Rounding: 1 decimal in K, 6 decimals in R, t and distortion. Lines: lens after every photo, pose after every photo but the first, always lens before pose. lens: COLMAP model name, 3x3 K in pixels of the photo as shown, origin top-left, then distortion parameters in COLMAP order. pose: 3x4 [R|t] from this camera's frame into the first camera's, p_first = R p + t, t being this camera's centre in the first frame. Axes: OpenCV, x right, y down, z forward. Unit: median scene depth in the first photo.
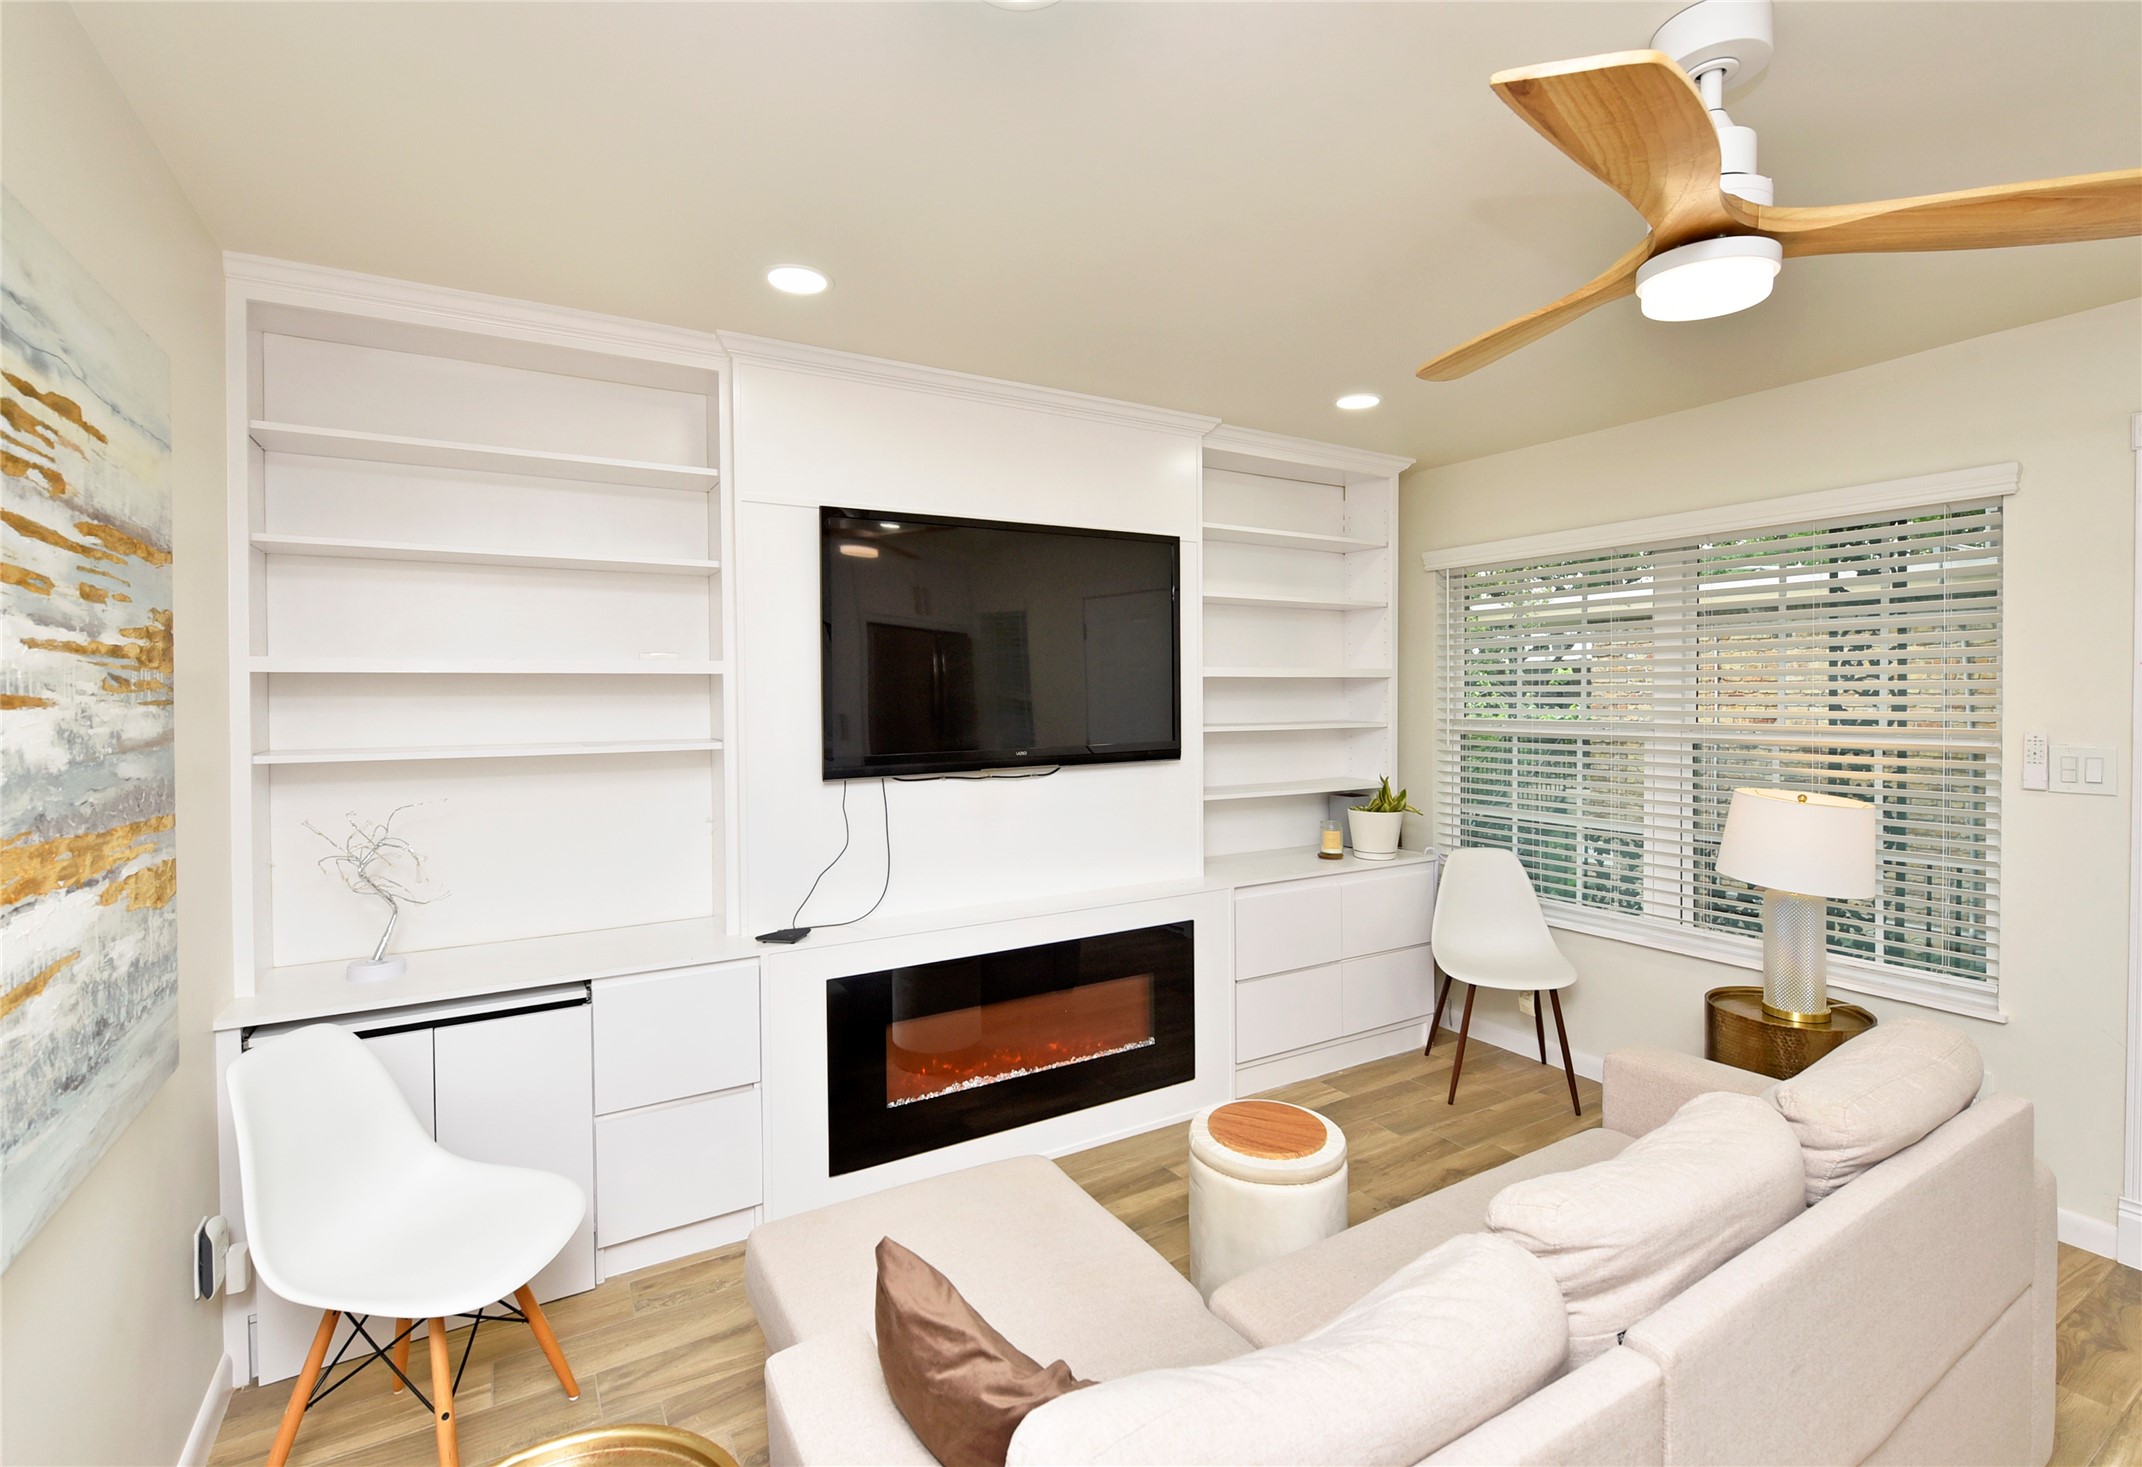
lens RADIAL K [[947.5, 0, 1061.3], [0, 947.5, 705.6], [0, 0, 1]] dist [-0.001284, -0.000390]
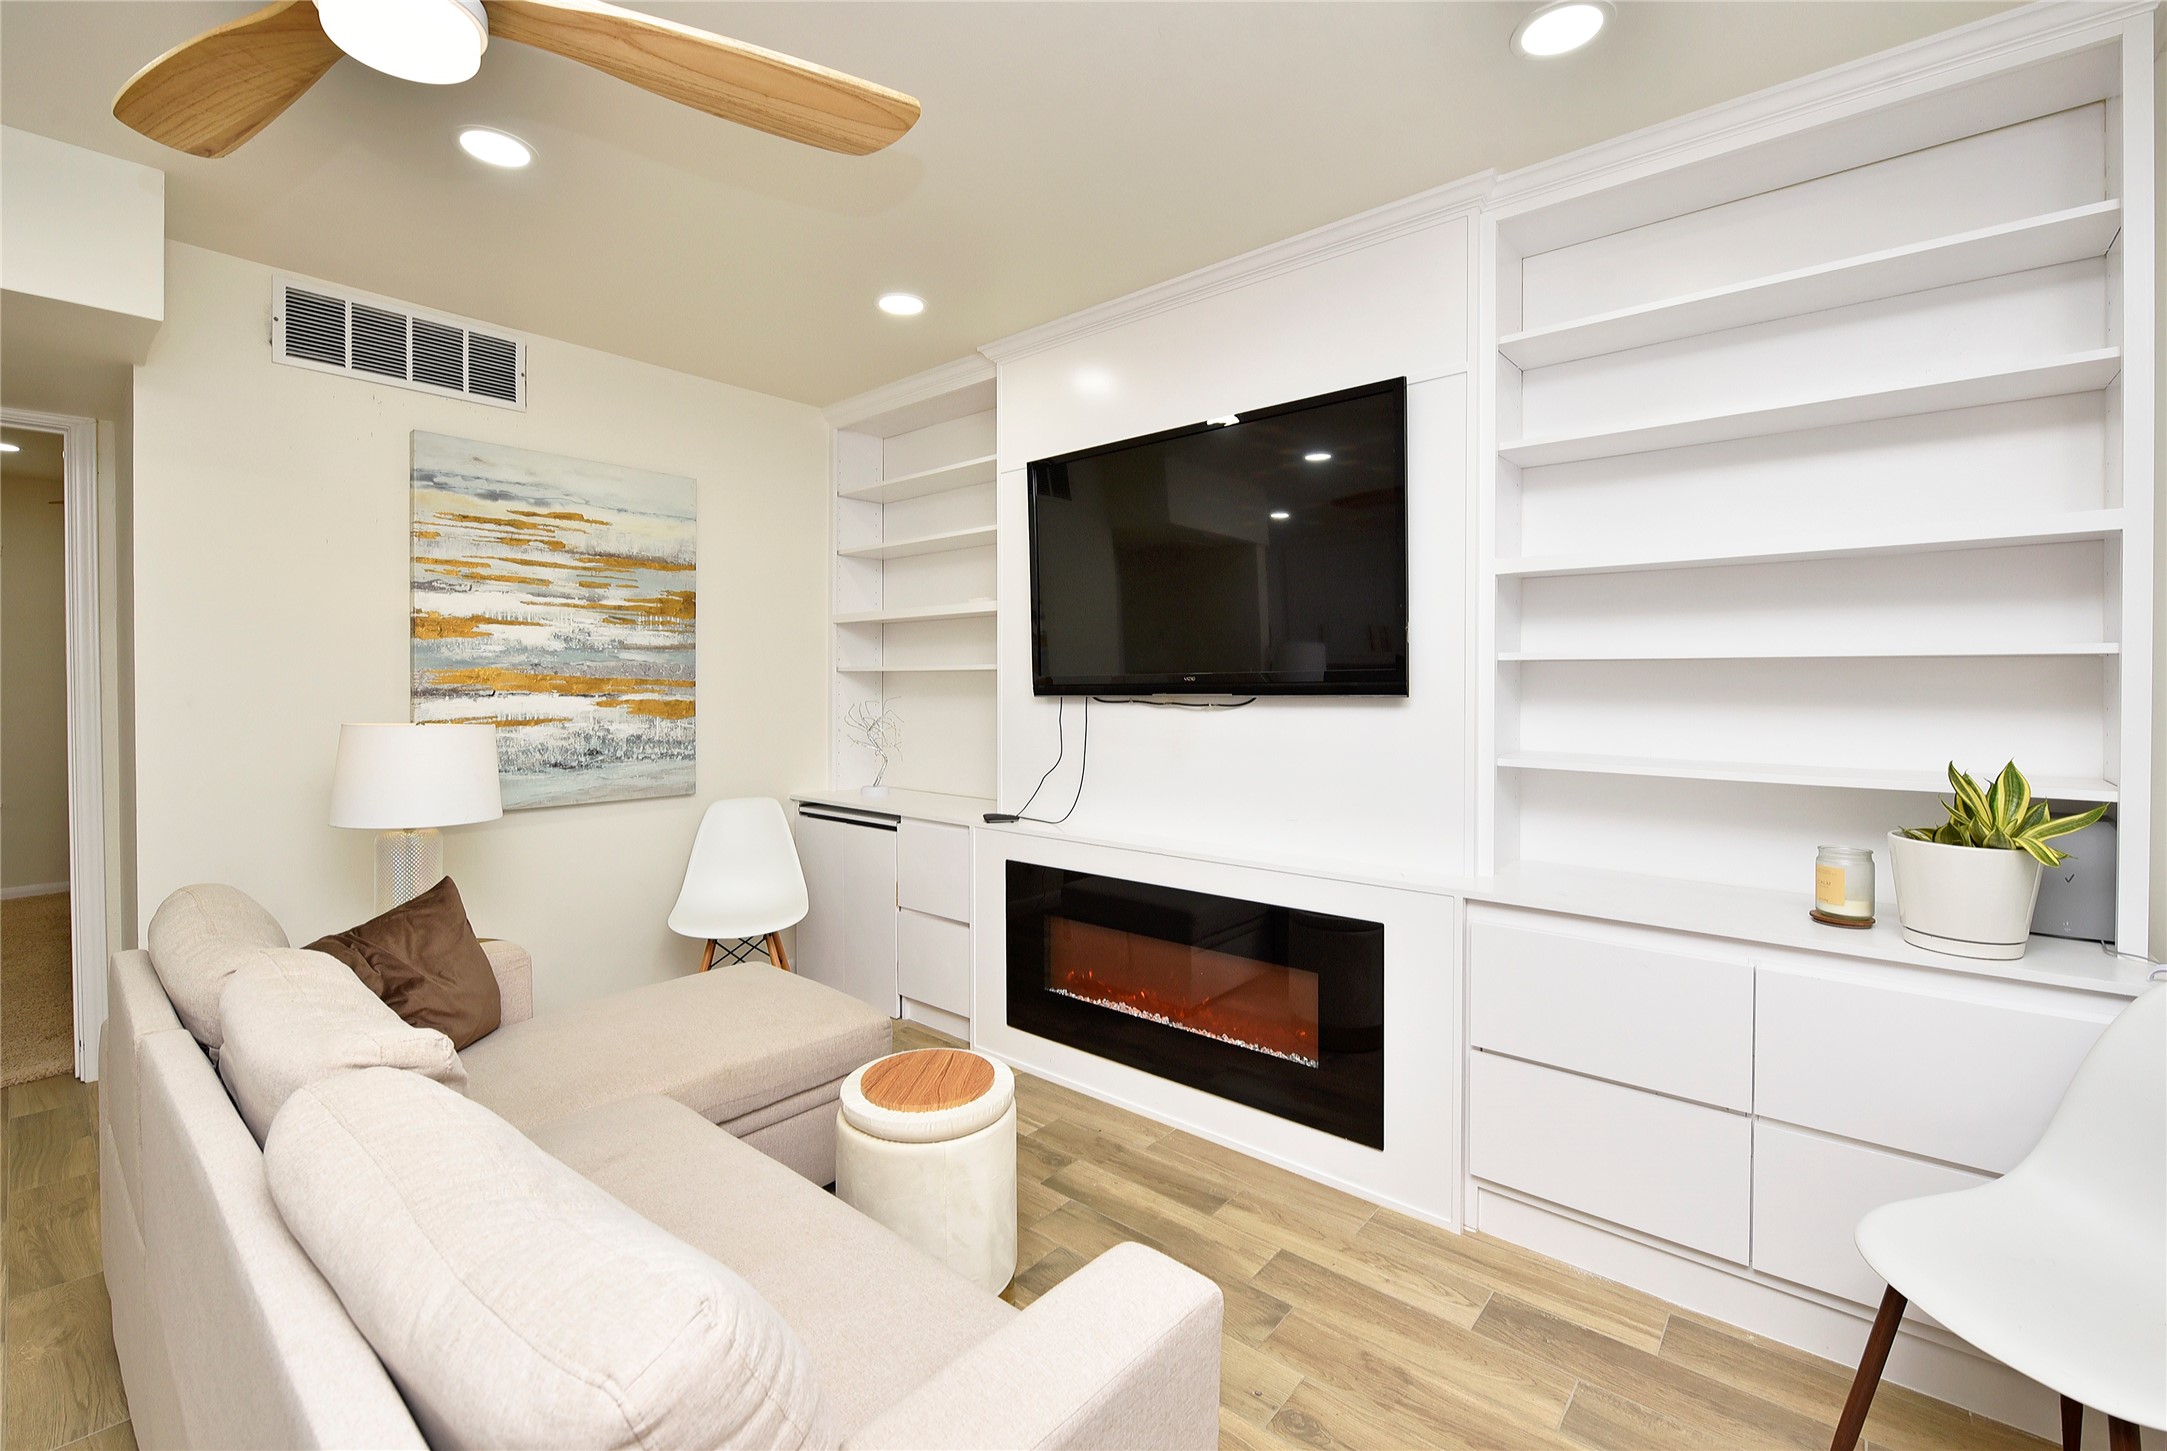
lens RADIAL K [[922.6, 0, 1088.6], [0, 922.6, 695.6], [0, 0, 1]] dist [-0.006498, -0.000335]
pose [[0.328361, 0.016136, -0.944414, 0.804685], [-0.013548, 0.999832, 0.012373, 0.060015], [0.944455, 0.008733, 0.328524, 0.647651]]
